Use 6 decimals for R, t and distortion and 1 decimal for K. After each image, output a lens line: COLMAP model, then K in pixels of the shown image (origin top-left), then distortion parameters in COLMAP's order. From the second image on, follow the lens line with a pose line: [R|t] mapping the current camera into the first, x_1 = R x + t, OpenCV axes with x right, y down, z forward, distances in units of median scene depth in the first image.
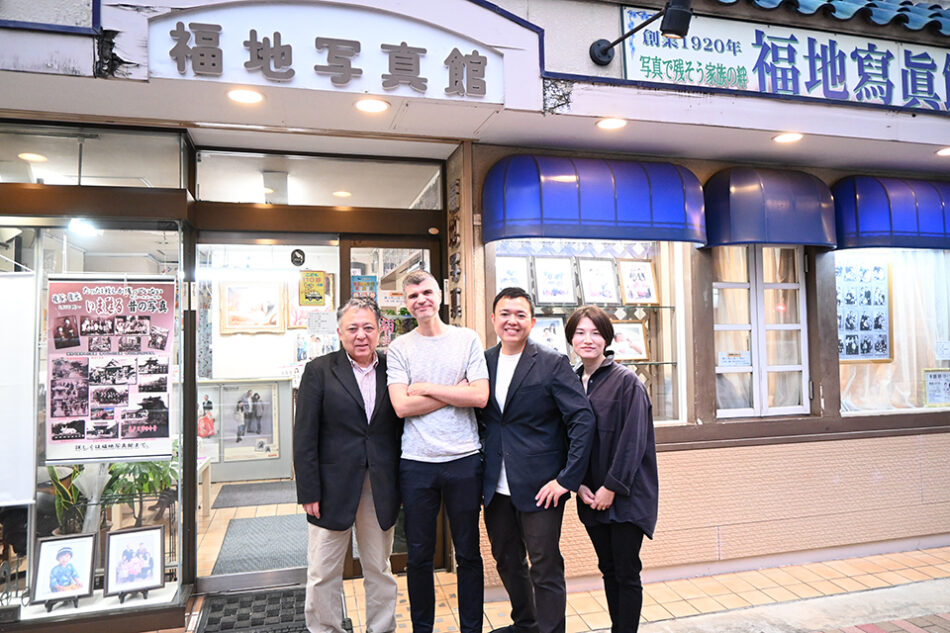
lens RADIAL K [[654.7, 0, 474.7], [0, 654.7, 317.0], [0, 0, 1]] dist [-0.008826, -0.004395]
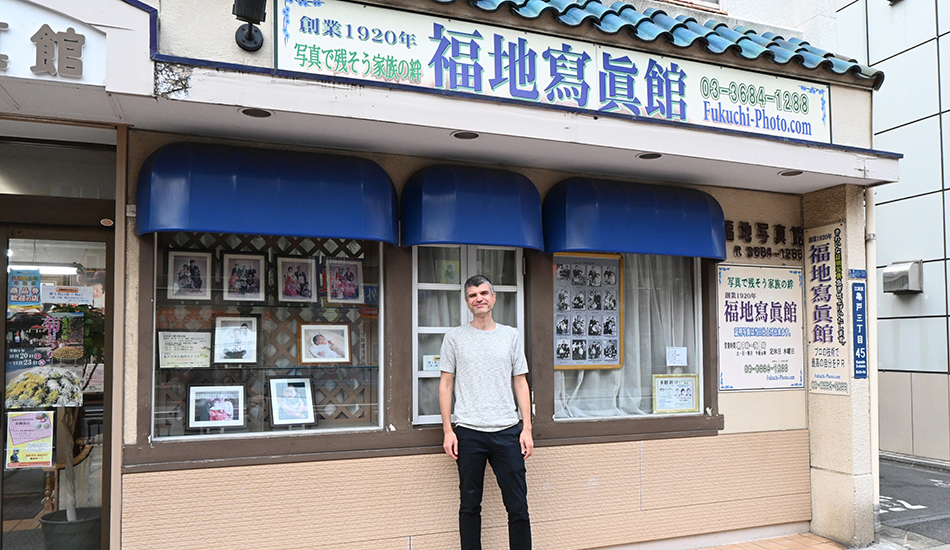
lens RADIAL K [[684.8, 0, 471.6], [0, 684.8, 322.1], [0, 0, 1]] dist [-0.021509, -0.000714]
pose [[0.994277, 0.012933, 0.106043, 0.373636], [-0.013239, 0.999910, 0.002179, 0.000845], [-0.106005, -0.003570, 0.994359, -0.014578]]
